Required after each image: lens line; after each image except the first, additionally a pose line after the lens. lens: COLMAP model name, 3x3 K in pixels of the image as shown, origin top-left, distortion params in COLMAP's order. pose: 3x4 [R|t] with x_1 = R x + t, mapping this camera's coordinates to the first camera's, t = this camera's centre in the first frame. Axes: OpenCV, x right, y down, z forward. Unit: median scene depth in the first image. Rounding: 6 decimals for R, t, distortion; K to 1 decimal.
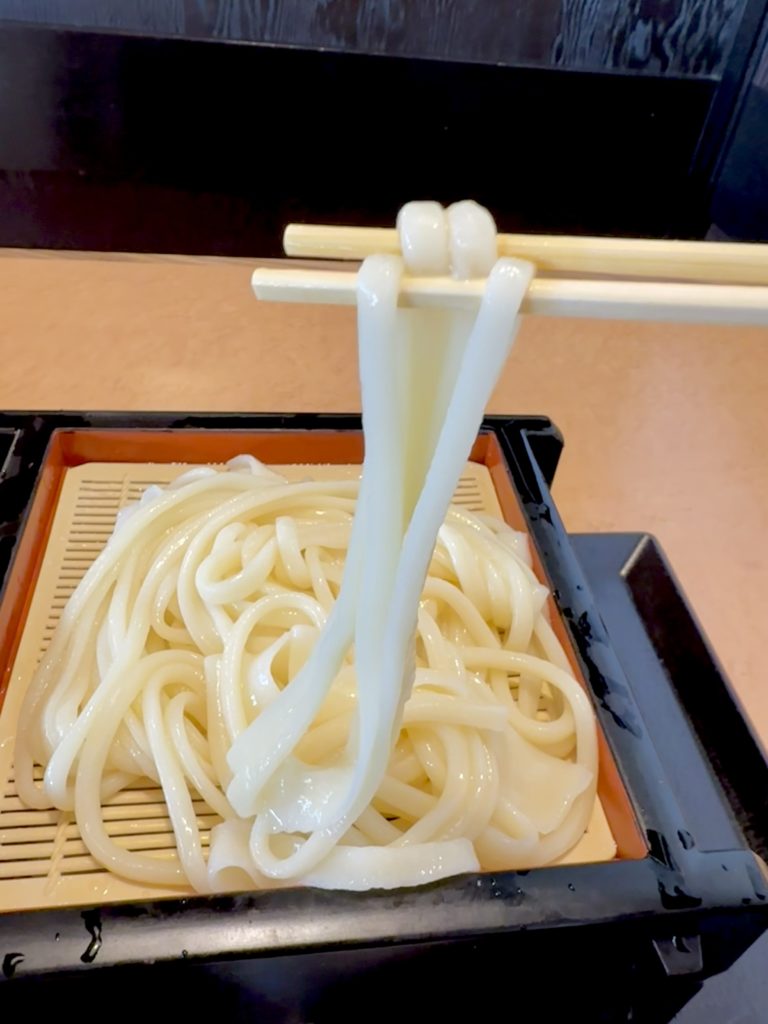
lens RADIAL K [[789.4, 0, 380.2], [0, 789.4, 466.2], [0, 0, 1]] dist [-0.001403, 0.002653]
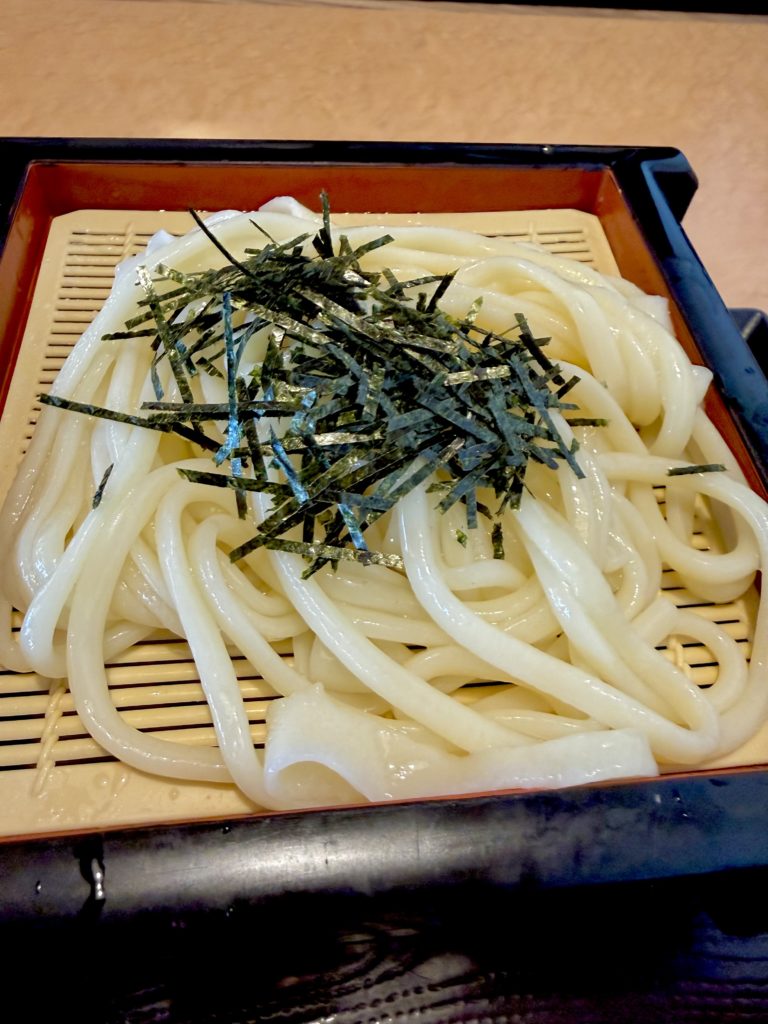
lens RADIAL K [[730.6, 0, 379.6], [0, 730.6, 433.2], [0, 0, 1]] dist [0.011257, -0.017862]
pose [[0.999589, 0.003912, -0.028407, -0.073563], [0.002645, 0.973847, 0.227189, 0.059462], [0.028553, -0.227170, 0.973436, 0.341011]]
